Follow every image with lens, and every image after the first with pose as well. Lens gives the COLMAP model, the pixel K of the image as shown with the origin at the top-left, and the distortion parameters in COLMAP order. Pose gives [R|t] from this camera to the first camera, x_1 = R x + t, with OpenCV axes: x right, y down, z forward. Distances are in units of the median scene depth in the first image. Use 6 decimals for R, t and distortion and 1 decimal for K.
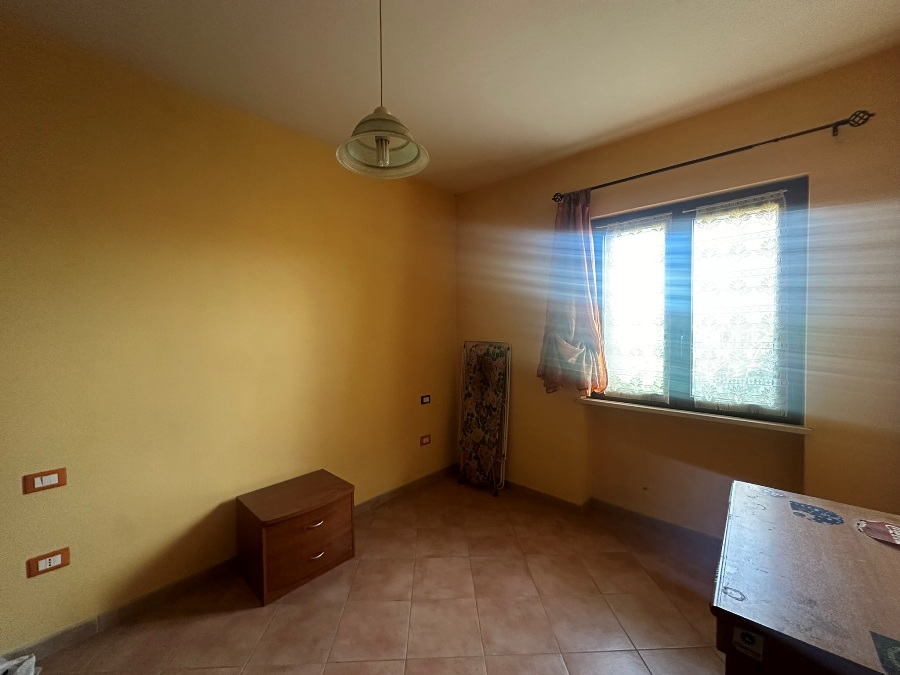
lens RADIAL K [[358.0, 0, 450.1], [0, 358.0, 334.8], [0, 0, 1]] dist [-0.003272, 0.000638]
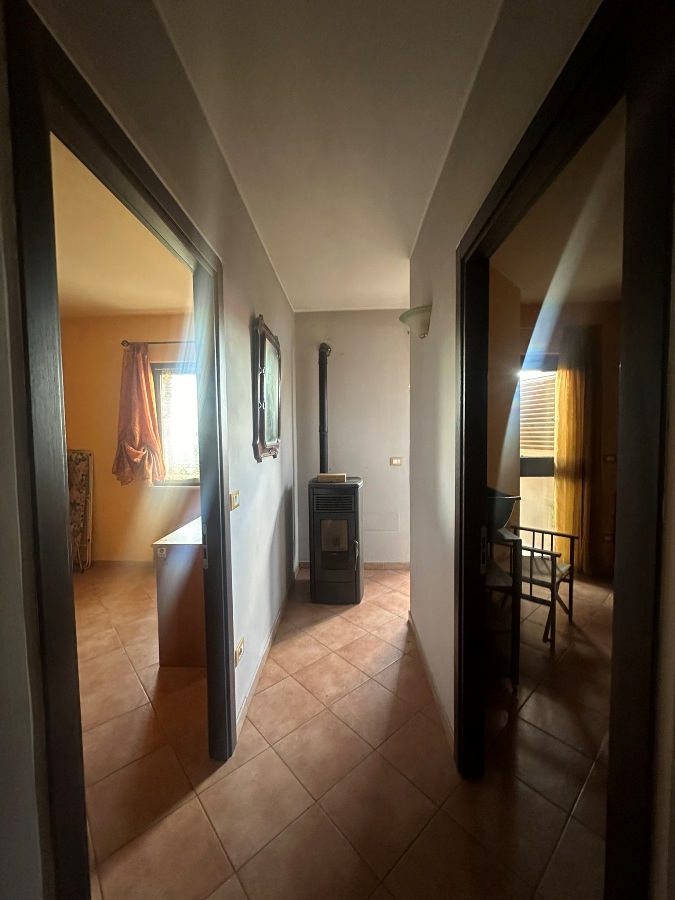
lens RADIAL K [[358.0, 0, 335.6], [0, 358.0, 449.4], [0, 0, 1]] dist [-0.003272, 0.000638]
pose [[0.777873, -0.028400, 0.627779, 0.046498], [0.020534, 0.999594, 0.019778, 0.013912], [-0.628085, -0.002494, 0.778140, -0.515870]]
